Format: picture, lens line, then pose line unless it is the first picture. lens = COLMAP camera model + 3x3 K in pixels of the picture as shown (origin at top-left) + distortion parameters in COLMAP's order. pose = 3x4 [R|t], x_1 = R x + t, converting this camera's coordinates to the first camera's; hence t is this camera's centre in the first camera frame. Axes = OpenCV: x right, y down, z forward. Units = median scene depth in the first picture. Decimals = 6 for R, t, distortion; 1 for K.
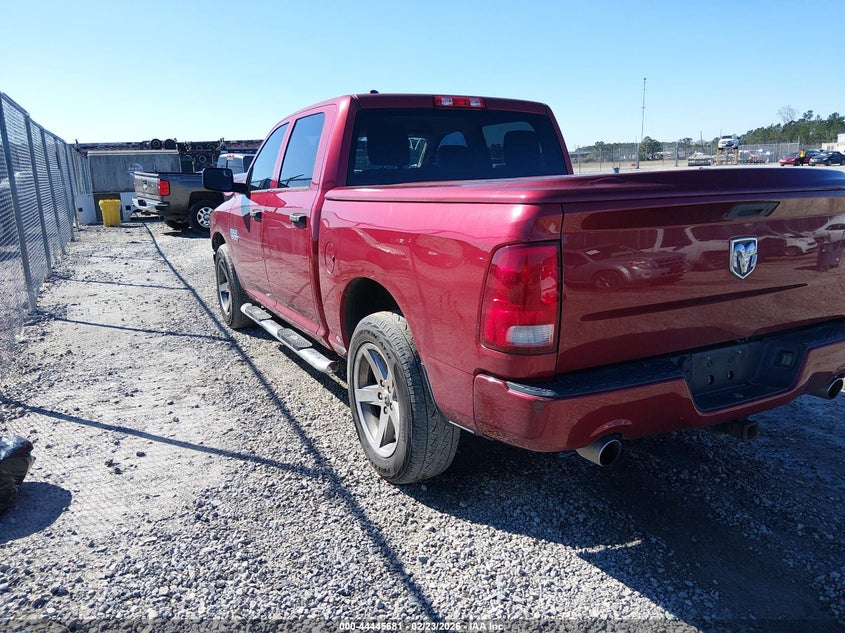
lens RADIAL K [[676.8, 0, 425.7], [0, 676.8, 316.8], [0, 0, 1]] dist [-0.000702, -0.001365]
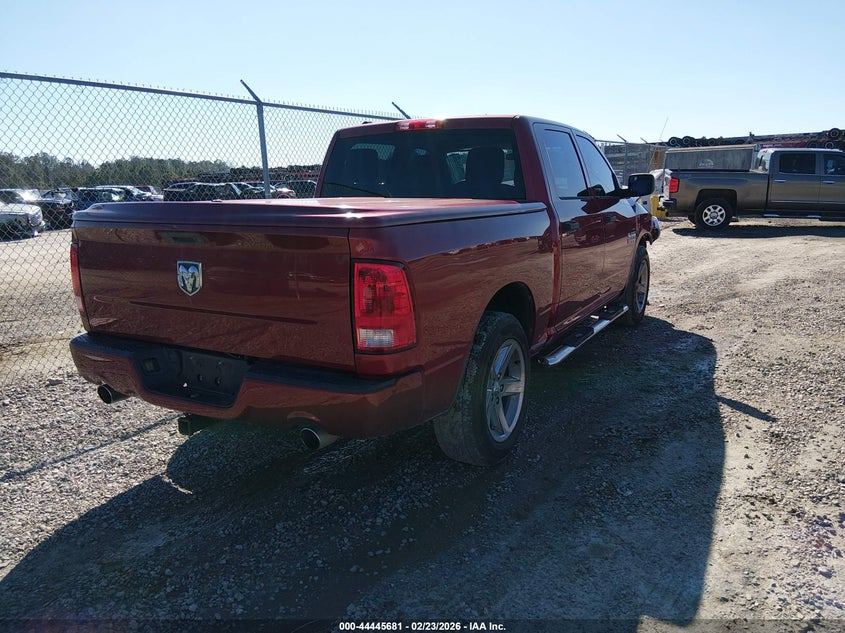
lens RADIAL K [[676.8, 0, 425.9], [0, 676.8, 317.7], [0, 0, 1]] dist [-0.000702, -0.001365]
pose [[0.513703, 0.189226, -0.836841, 0.324685], [-0.173565, 0.978128, 0.114630, -0.043801], [0.840229, 0.086361, 0.535311, 0.142807]]
